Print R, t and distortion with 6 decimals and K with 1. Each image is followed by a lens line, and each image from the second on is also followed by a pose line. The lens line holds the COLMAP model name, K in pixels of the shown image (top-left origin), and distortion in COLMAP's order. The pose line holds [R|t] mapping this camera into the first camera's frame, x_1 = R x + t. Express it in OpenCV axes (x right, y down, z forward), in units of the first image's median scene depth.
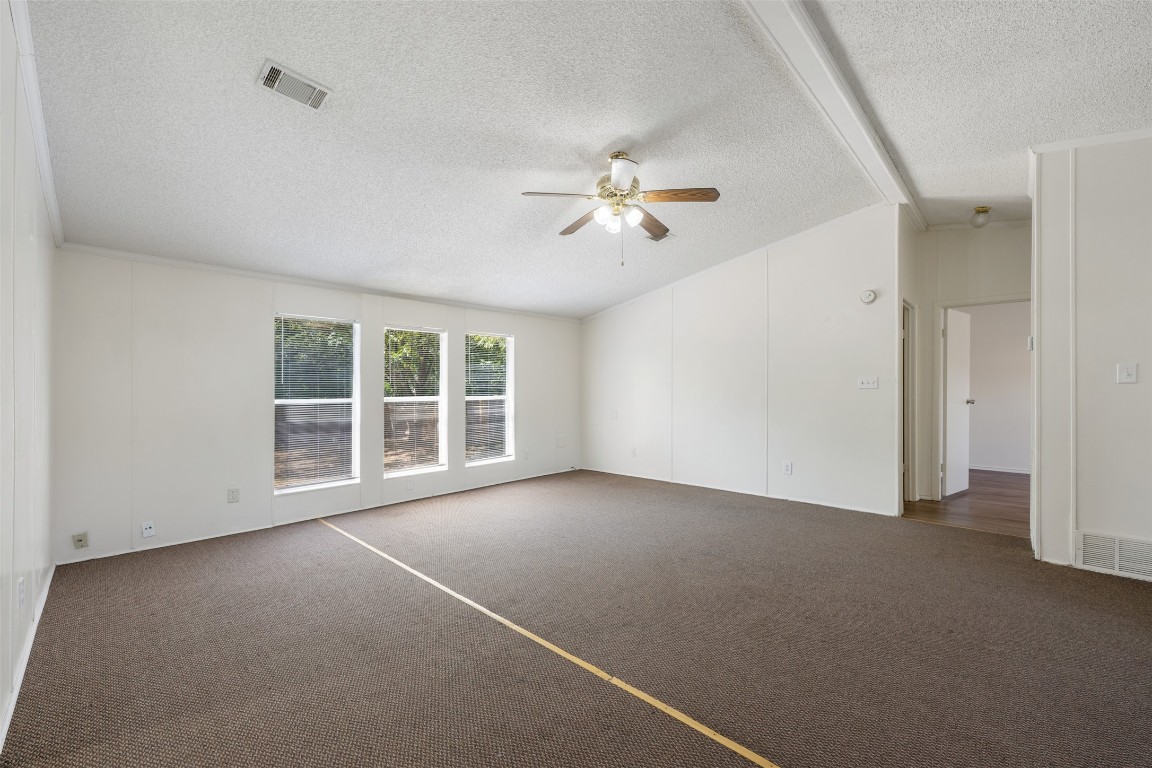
lens RADIAL K [[459.0, 0, 567.7], [0, 459.0, 391.0], [0, 0, 1]] dist [-0.000927, -0.000141]
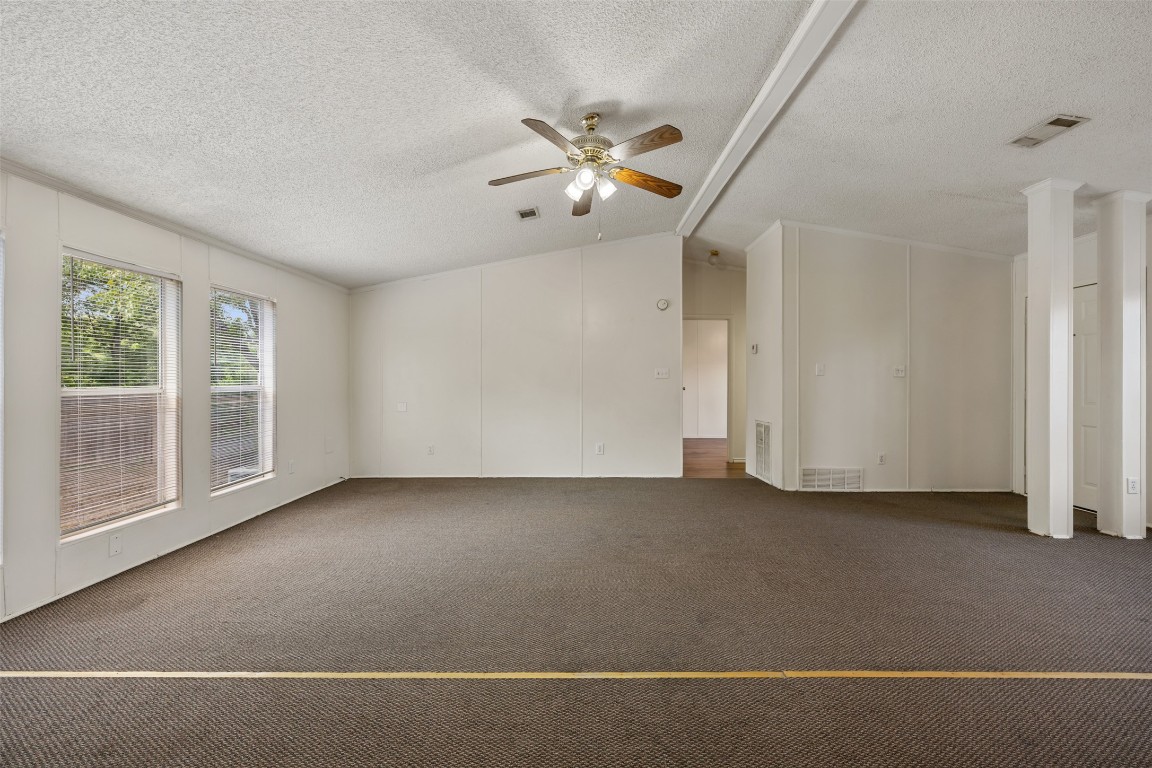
lens RADIAL K [[459.0, 0, 573.9], [0, 459.0, 381.5], [0, 0, 1]] dist [-0.000927, -0.000141]
pose [[0.726087, 0.003596, 0.687593, -0.396831], [-0.003271, 0.999993, -0.001775, 0.006987], [-0.687595, -0.000961, 0.726094, 0.269802]]
